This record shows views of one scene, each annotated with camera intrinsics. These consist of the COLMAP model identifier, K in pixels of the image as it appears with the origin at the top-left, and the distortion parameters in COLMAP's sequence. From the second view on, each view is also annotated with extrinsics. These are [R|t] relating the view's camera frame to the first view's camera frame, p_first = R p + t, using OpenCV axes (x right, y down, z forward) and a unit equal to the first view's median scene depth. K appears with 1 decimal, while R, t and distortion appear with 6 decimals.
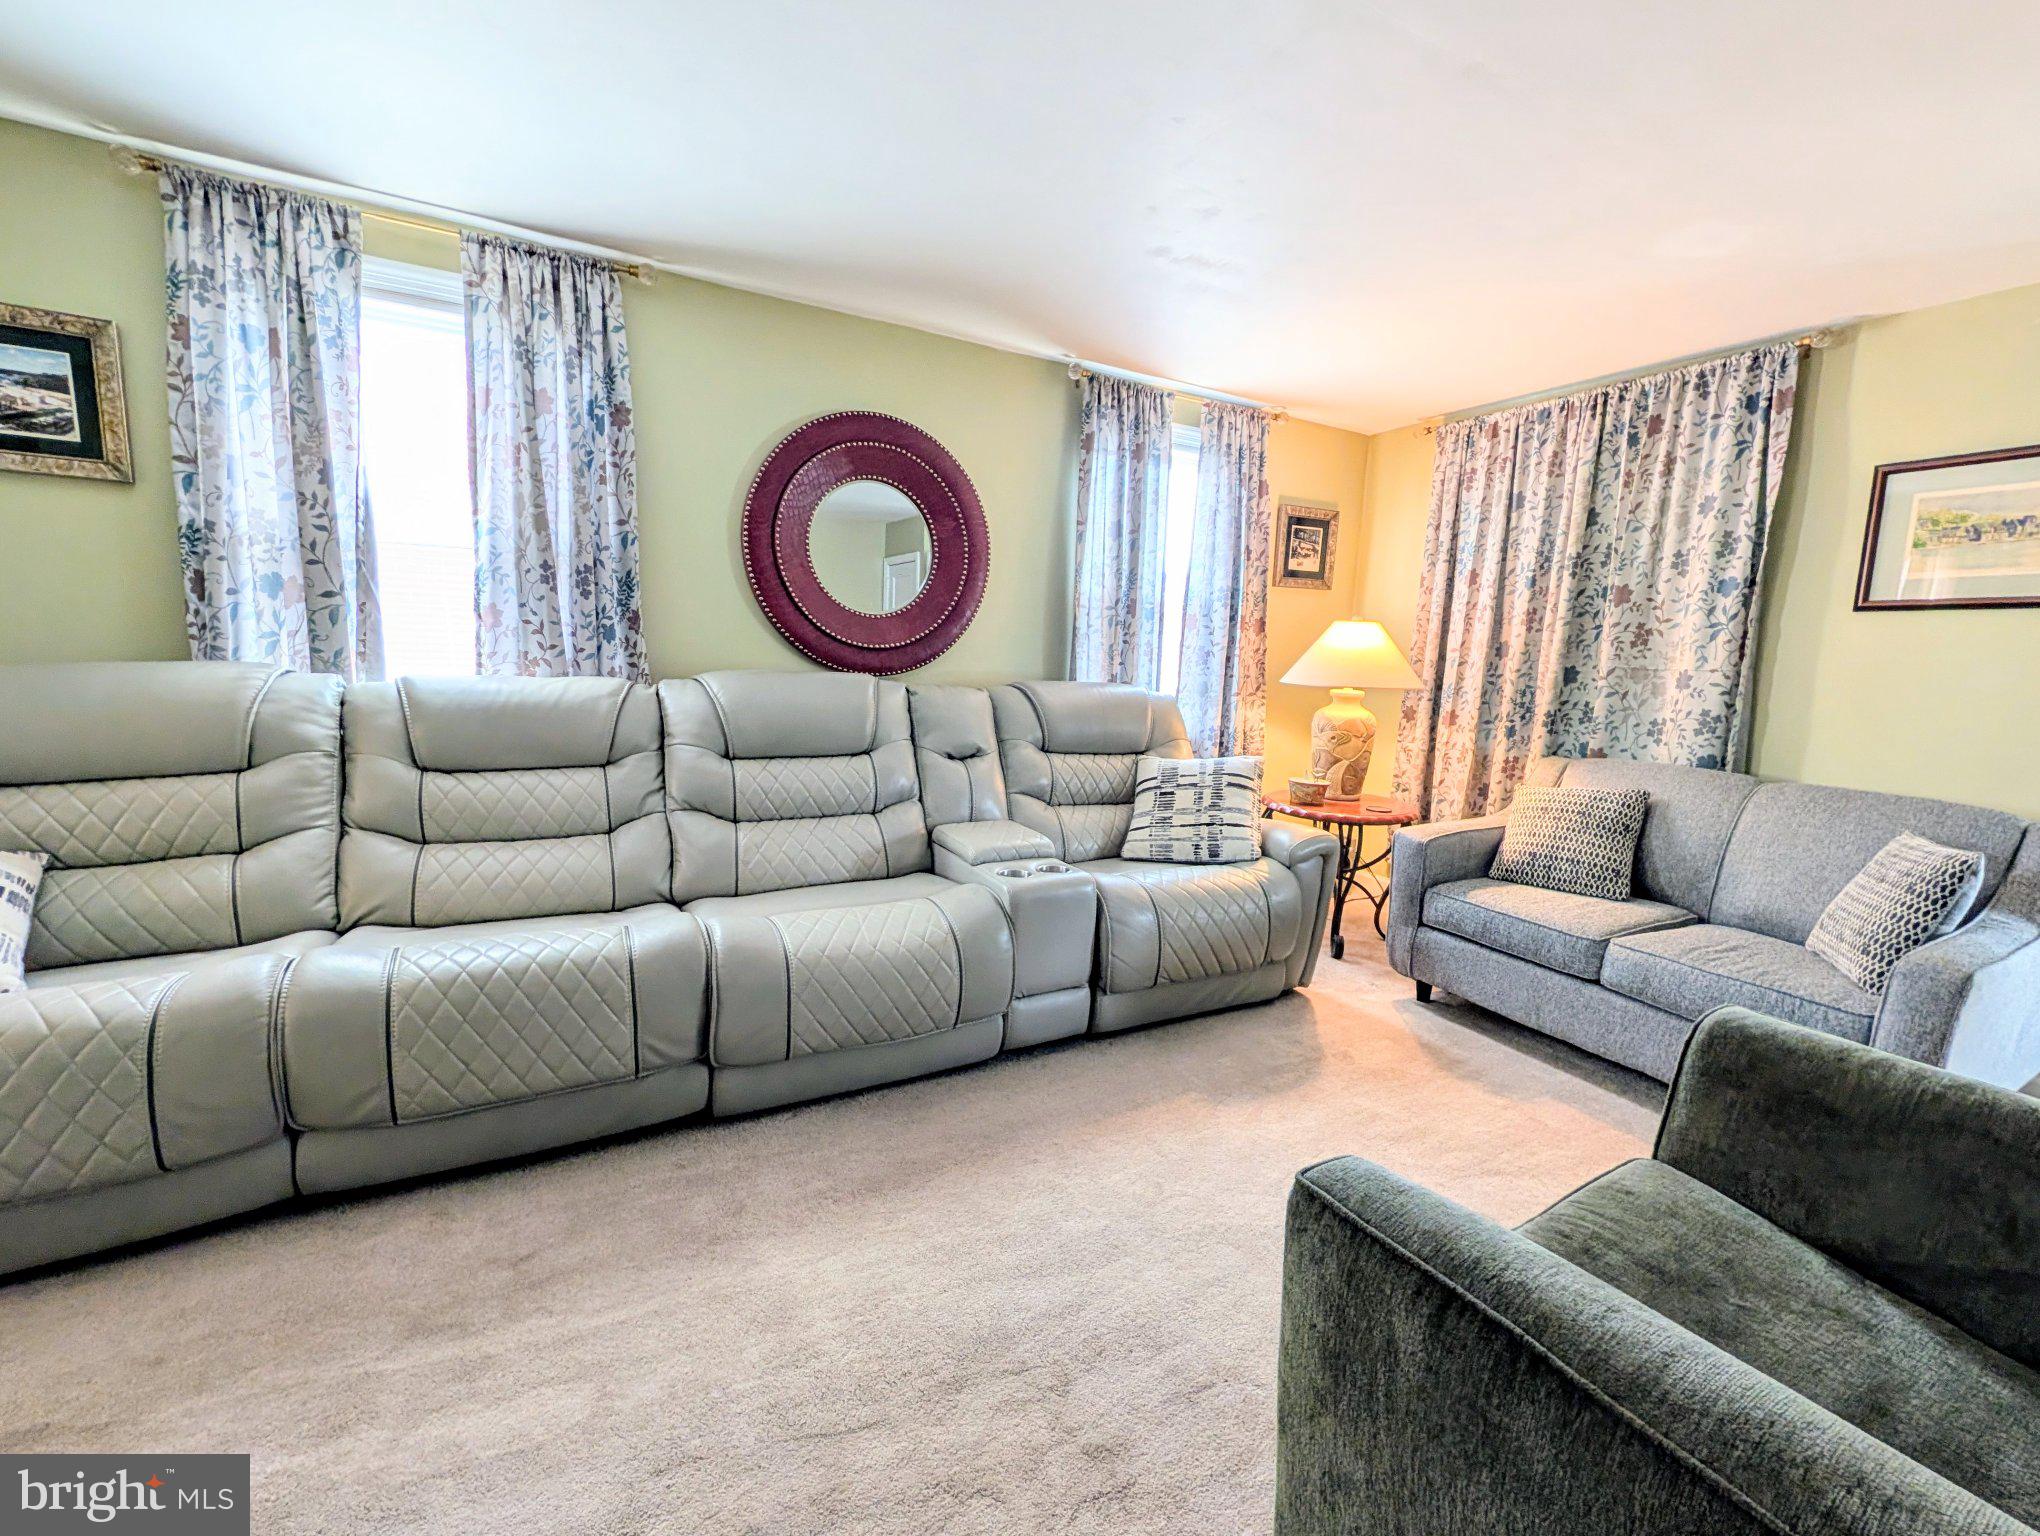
lens RADIAL K [[834.6, 0, 1020.6], [0, 834.6, 766.3], [0, 0, 1]] dist [0.002915, -0.000494]
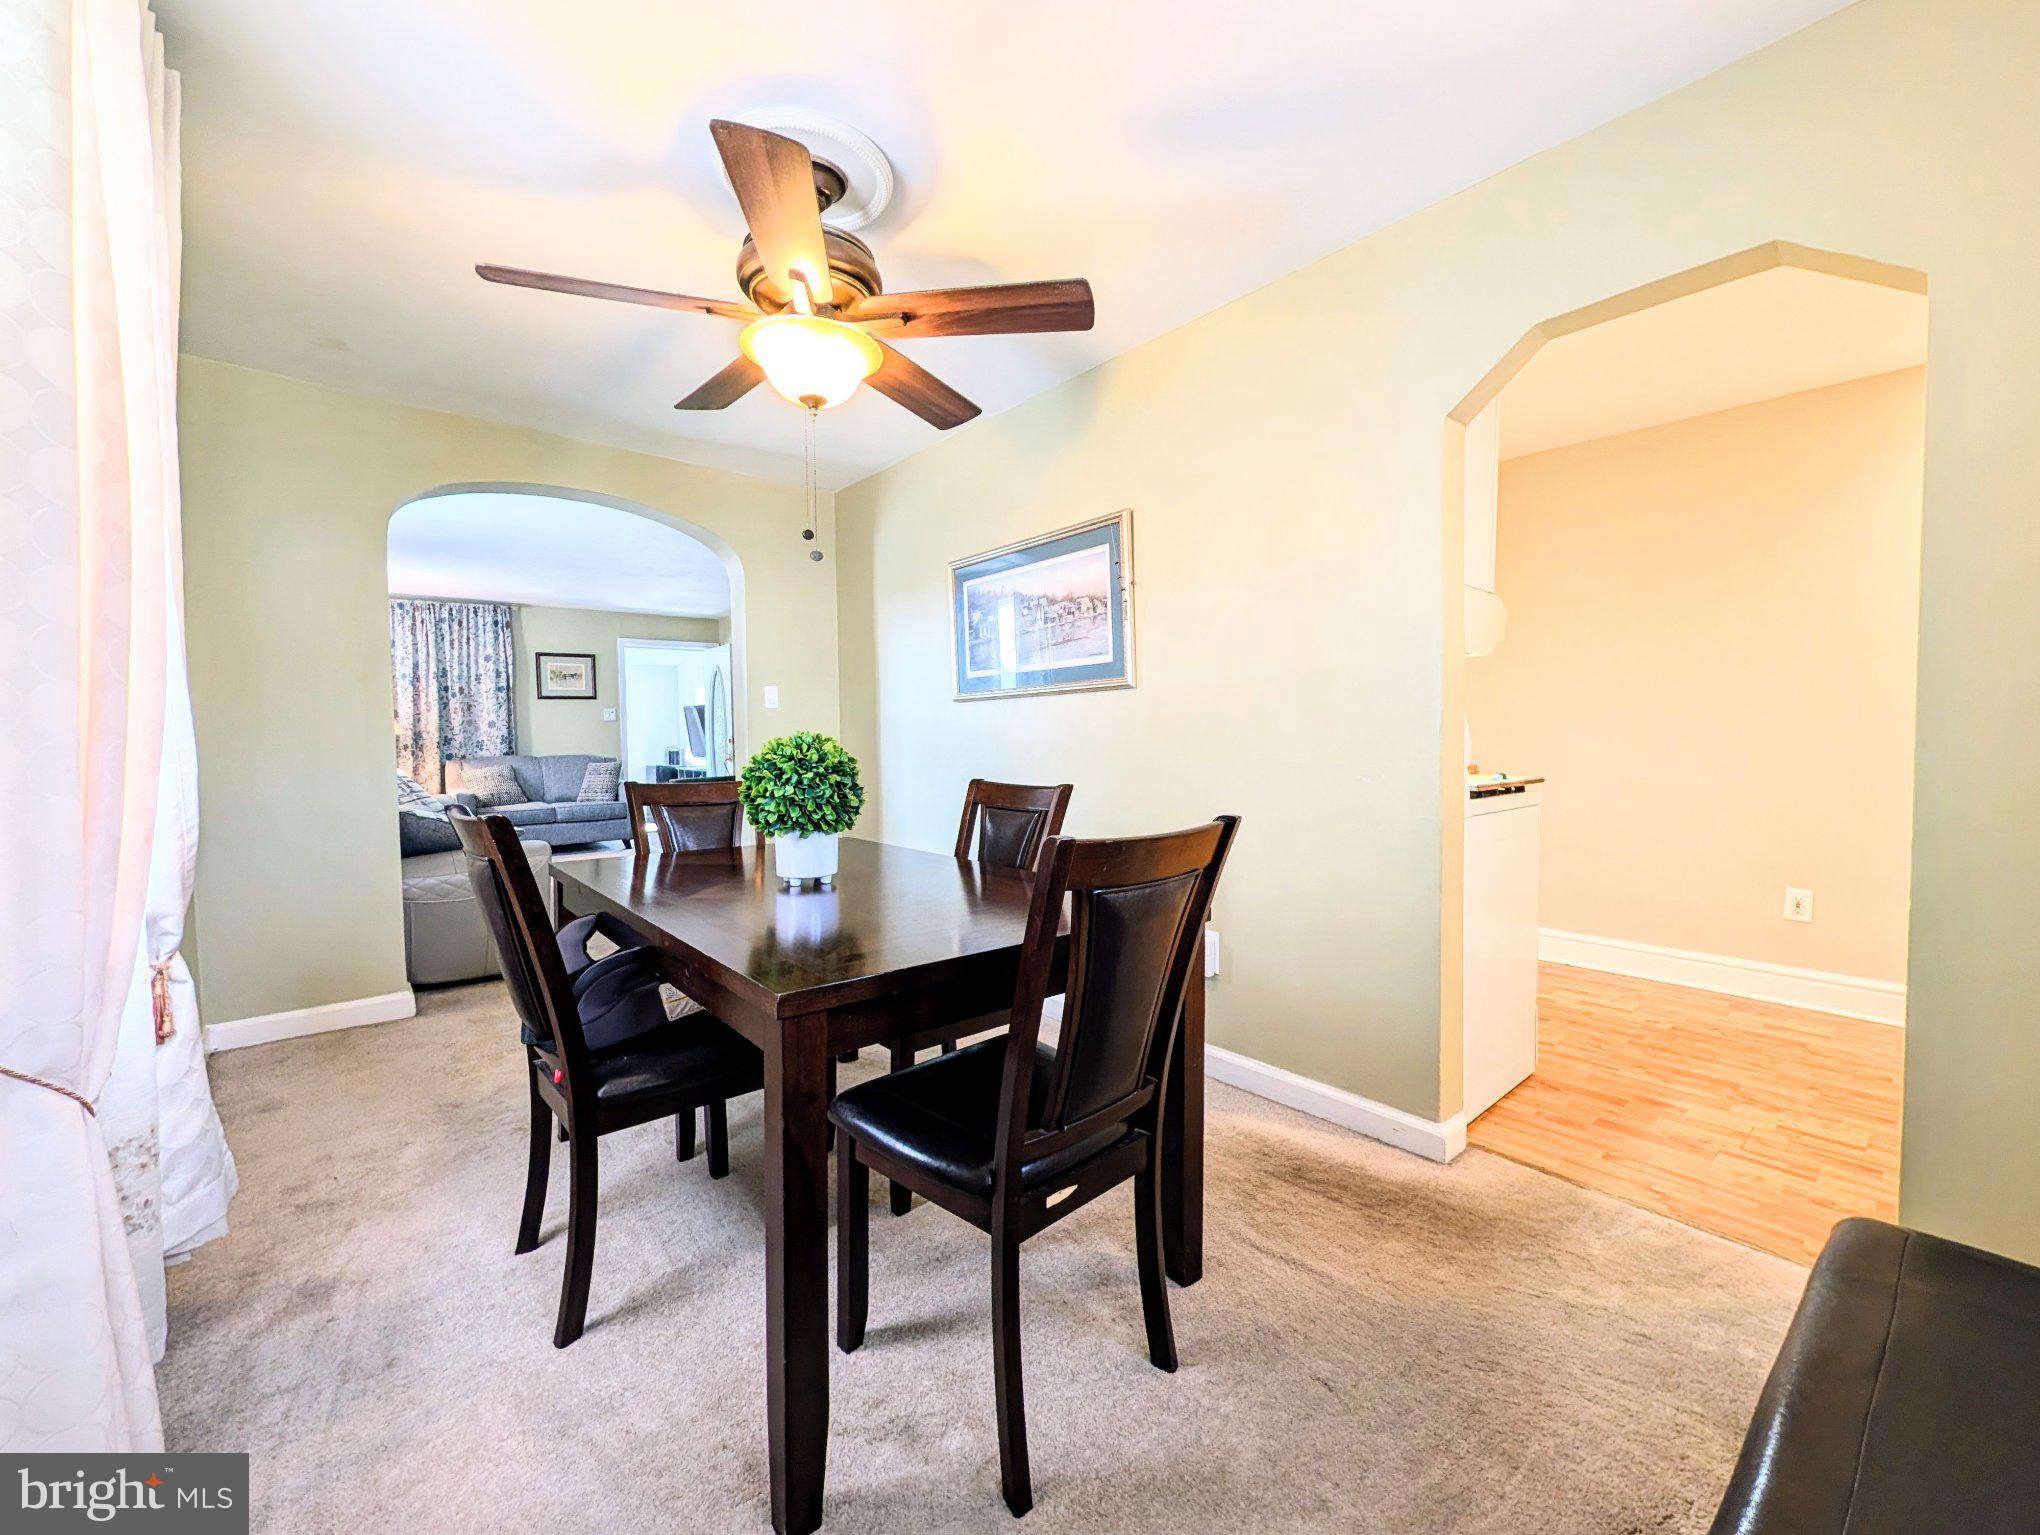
lens RADIAL K [[834.6, 0, 1026.2], [0, 834.6, 761.9], [0, 0, 1]] dist [0.002915, -0.000494]
pose [[-0.181201, -0.077578, 0.980381, -2.138020], [0.146861, 0.983571, 0.104974, -0.018080], [-0.972419, 0.163001, -0.166831, -0.162501]]
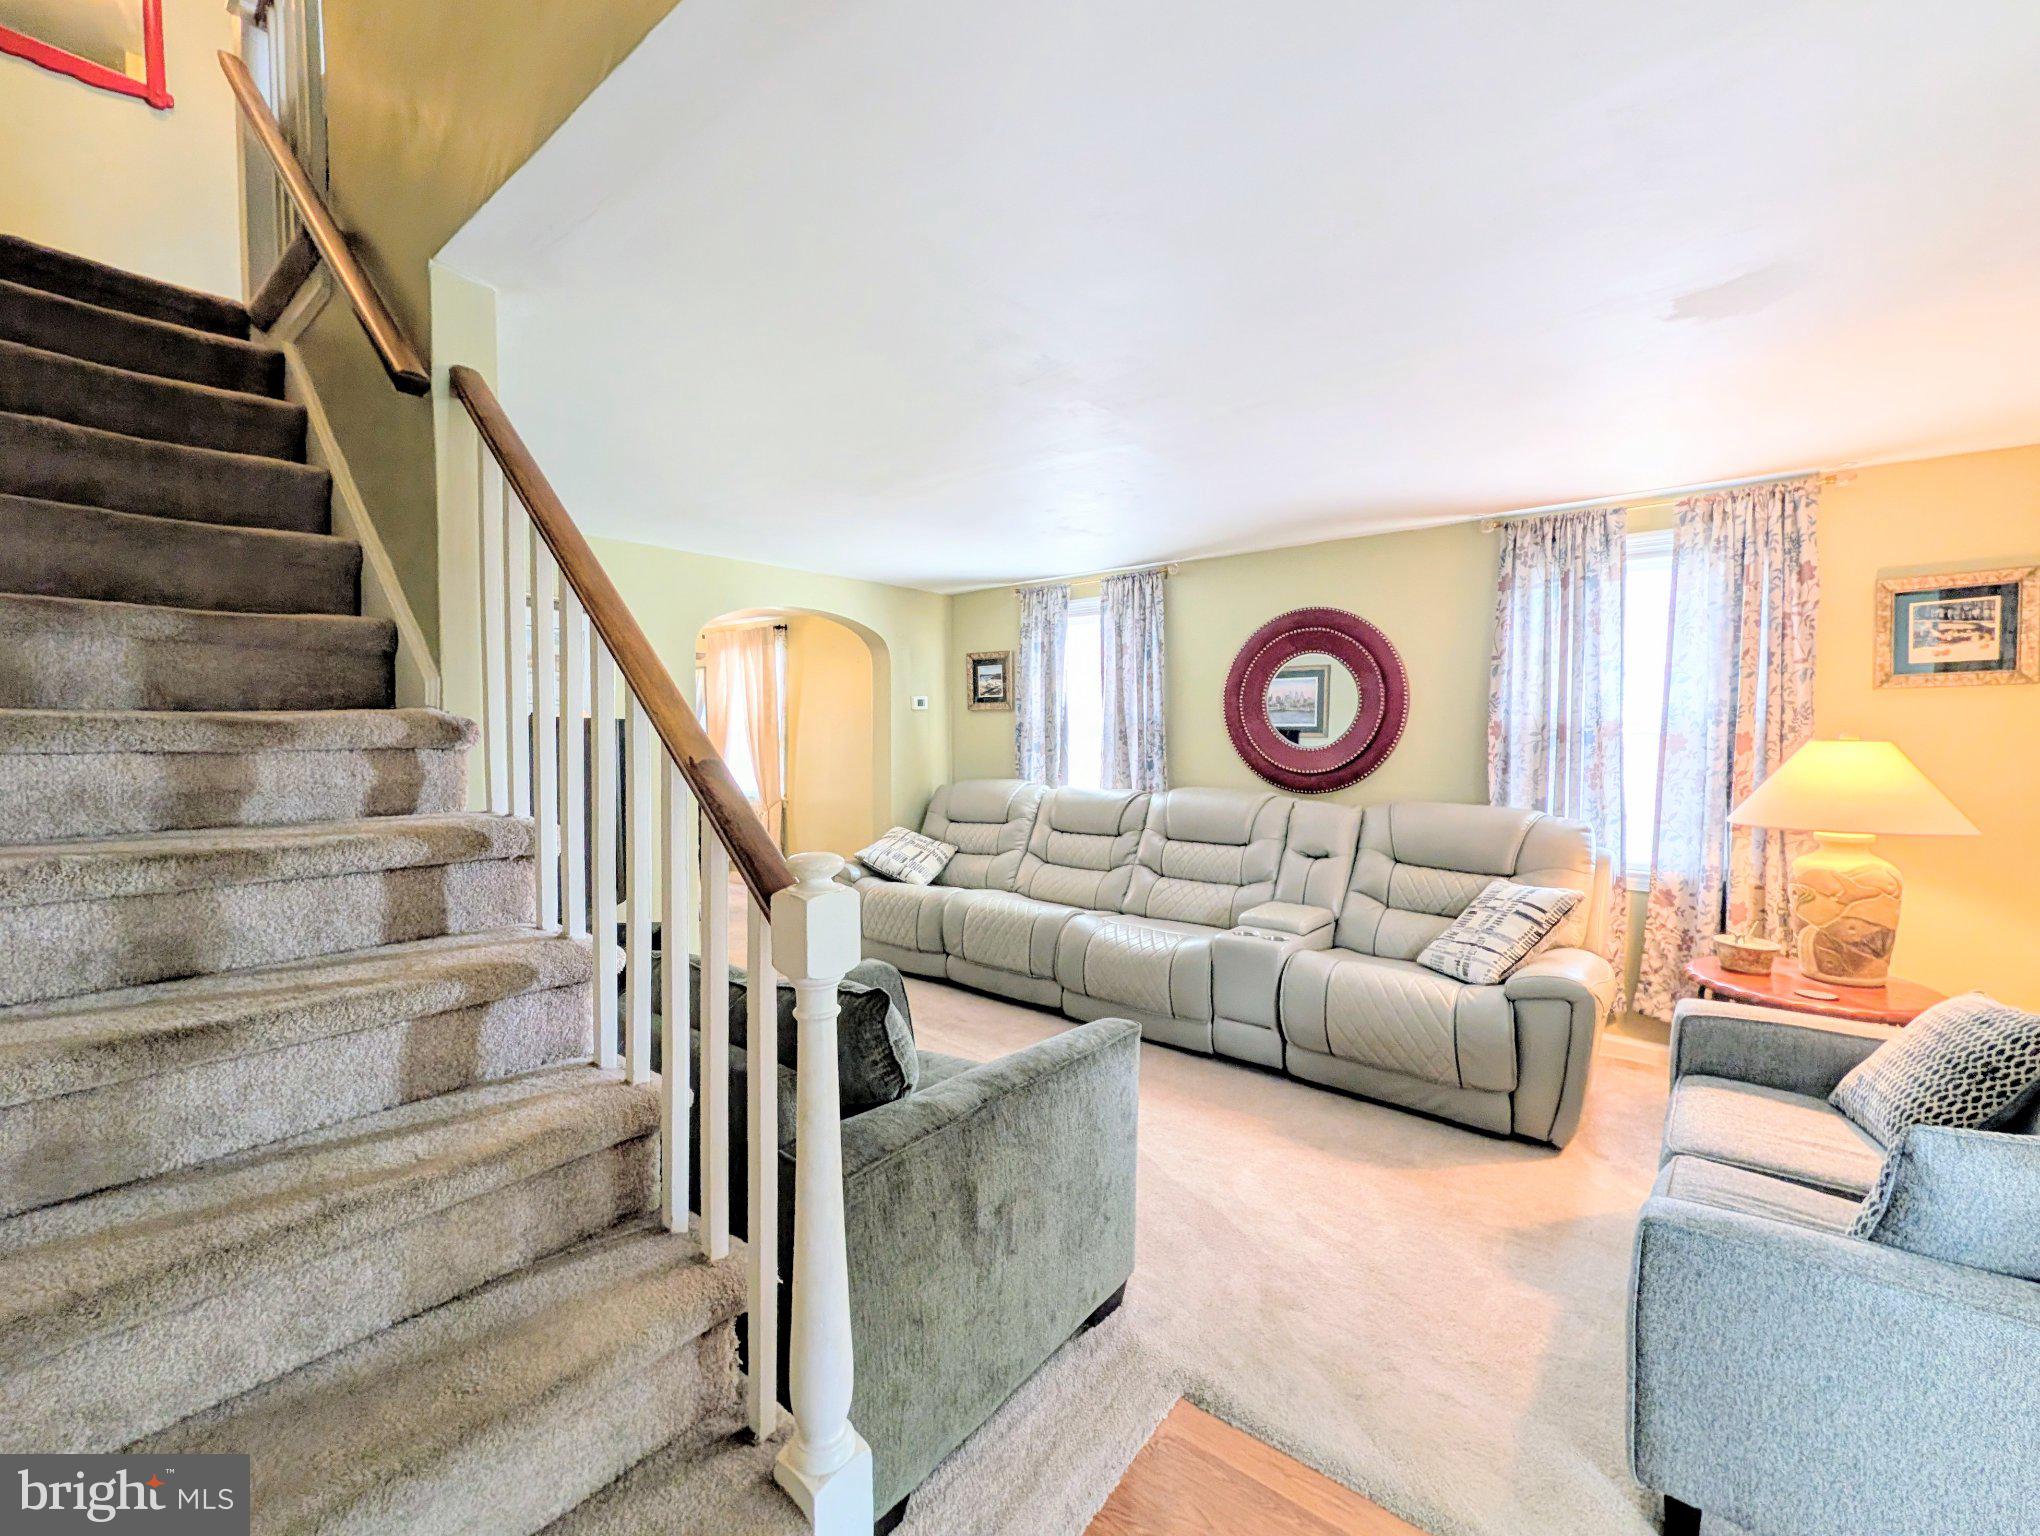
lens RADIAL K [[890.6, 0, 1041.3], [0, 890.6, 757.8], [0, 0, 1]] dist [0.002343, 0.000348]
pose [[0.379279, -0.009165, -0.925237, 1.060495], [-0.119034, 0.991159, -0.058614, -0.032347], [0.917594, 0.132366, 0.374834, 0.061664]]
